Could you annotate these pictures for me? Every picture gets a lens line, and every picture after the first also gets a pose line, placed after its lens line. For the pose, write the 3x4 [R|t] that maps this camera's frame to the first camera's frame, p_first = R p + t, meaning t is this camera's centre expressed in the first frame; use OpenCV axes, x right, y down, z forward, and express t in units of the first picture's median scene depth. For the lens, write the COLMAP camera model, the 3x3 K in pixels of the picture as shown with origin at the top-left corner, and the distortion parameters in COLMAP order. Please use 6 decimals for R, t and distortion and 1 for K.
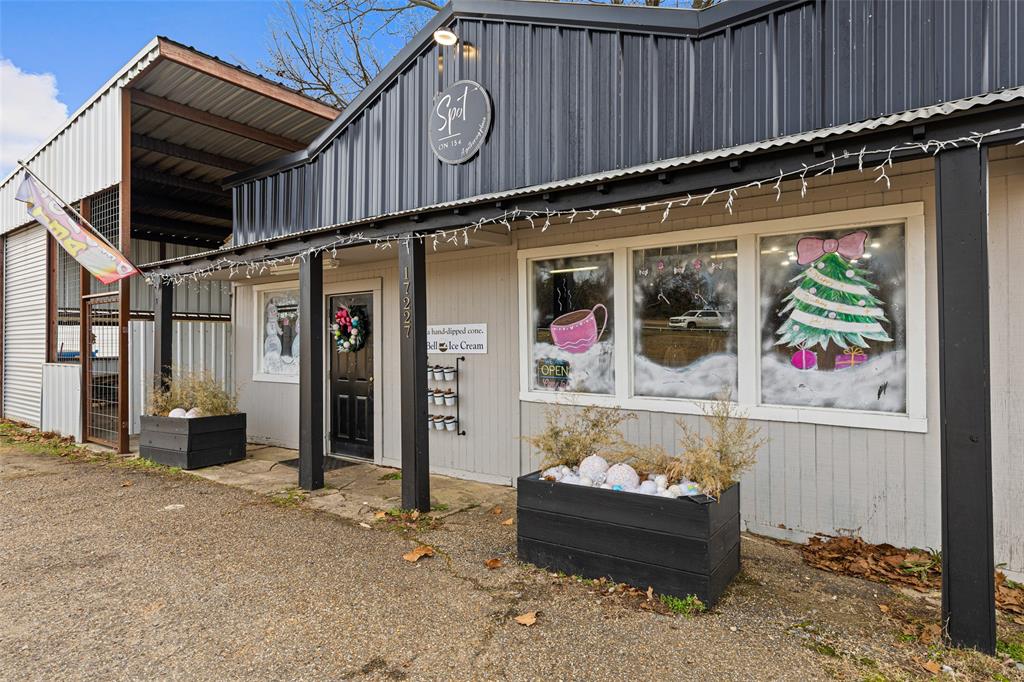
lens RADIAL K [[567.9, 0, 512.0], [0, 567.9, 341.0], [0, 0, 1]] dist [-0.000480, -0.000225]
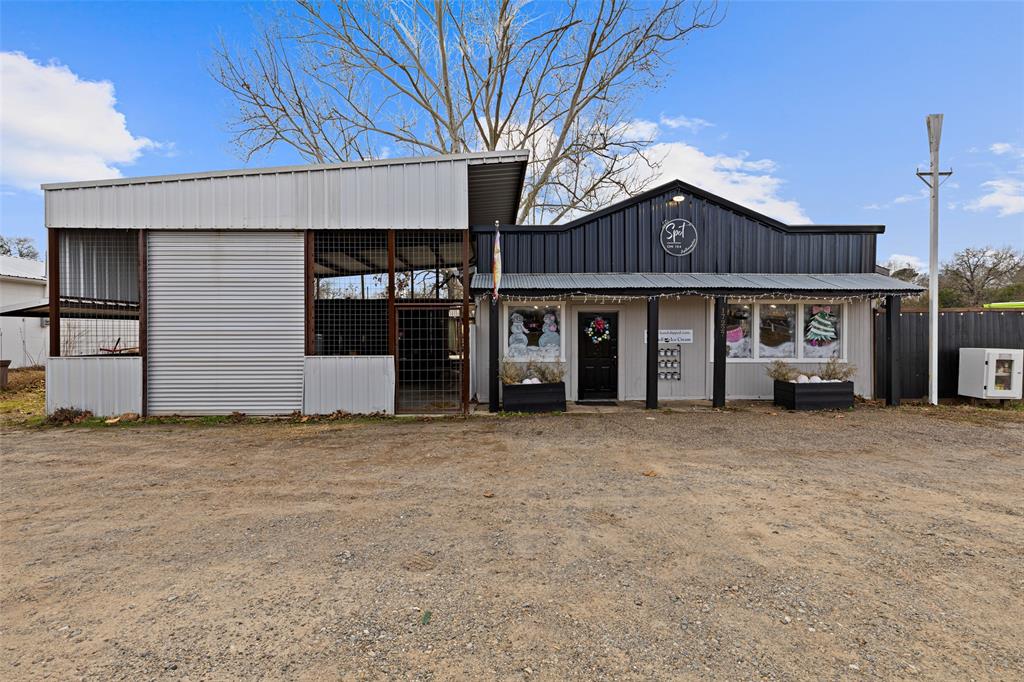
lens RADIAL K [[461.5, 0, 512.6], [0, 461.5, 337.7], [0, 0, 1]] dist [0.004773, -0.000451]
pose [[0.791783, -0.005276, 0.610780, -1.974094], [-0.002790, 0.999921, 0.012254, -0.022132], [-0.610797, -0.011406, 0.791705, -0.026061]]
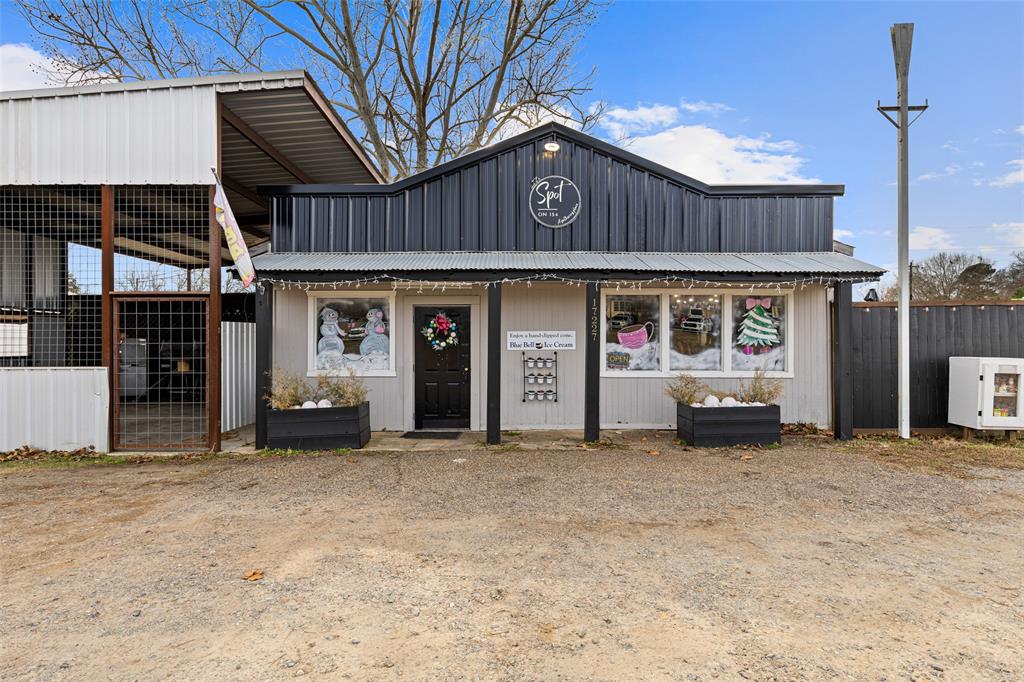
lens RADIAL K [[544.4, 0, 512.0], [0, 544.4, 341.0], [0, 0, 1]] dist [-0.000377, 0.000878]
pose [[0.797300, 0.001095, 0.603582, -1.273658], [-0.002978, 0.999993, 0.002119, -0.005886], [-0.603576, -0.003487, 0.797298, -0.144370]]
